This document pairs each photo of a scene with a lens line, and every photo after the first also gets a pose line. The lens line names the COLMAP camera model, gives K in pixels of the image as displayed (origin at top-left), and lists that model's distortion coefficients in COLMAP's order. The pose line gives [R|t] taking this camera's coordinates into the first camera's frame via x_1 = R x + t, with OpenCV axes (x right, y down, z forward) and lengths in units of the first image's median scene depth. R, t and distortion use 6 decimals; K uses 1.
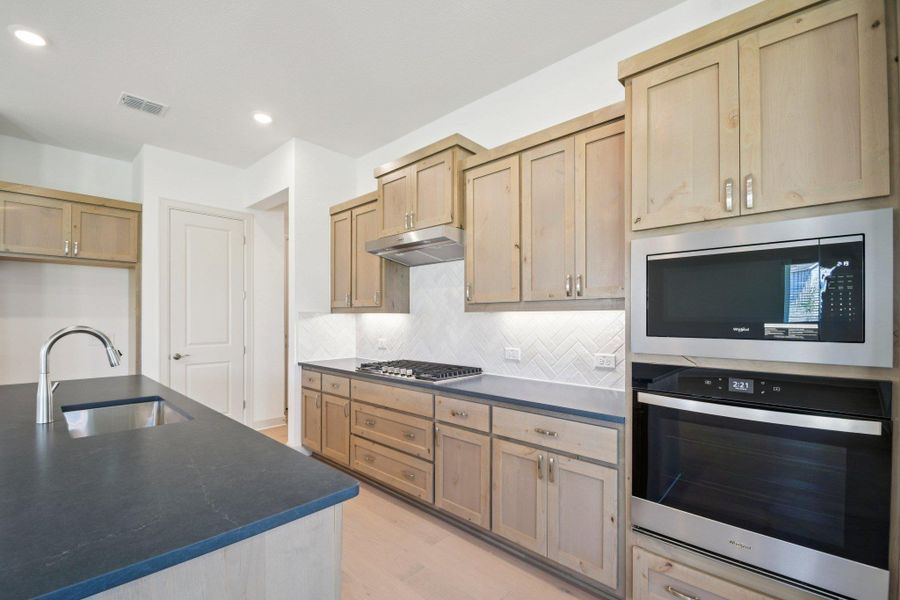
lens RADIAL K [[398.8, 0, 448.3], [0, 398.8, 315.2], [0, 0, 1]] dist [0.016043, -0.017574]
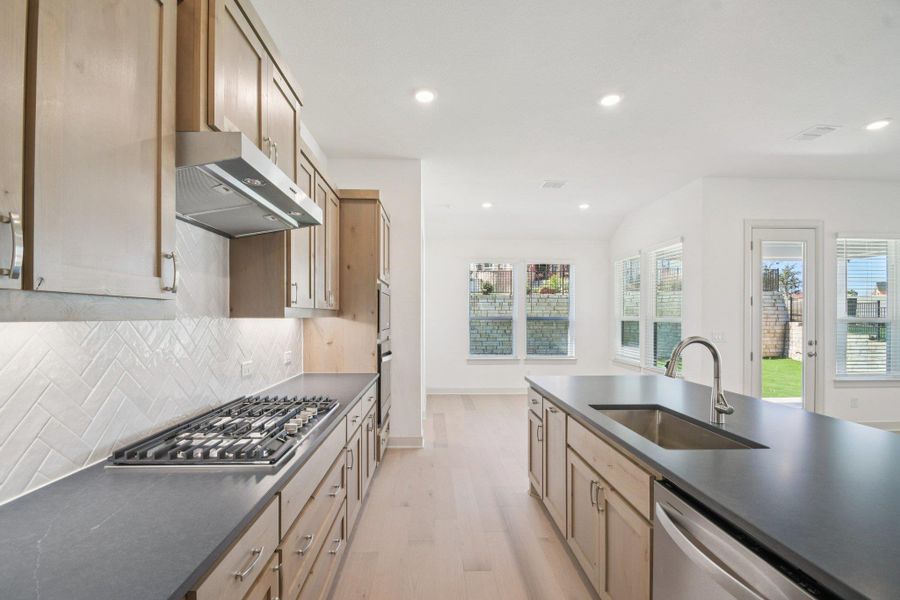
lens RADIAL K [[398.8, 0, 448.3], [0, 398.8, 315.2], [0, 0, 1]] dist [0.016043, -0.017574]
pose [[-0.714422, 0.000735, 0.699714, -0.741490], [-0.005414, 0.999964, -0.006579, -0.010644], [-0.699694, -0.008489, -0.714393, 1.360303]]
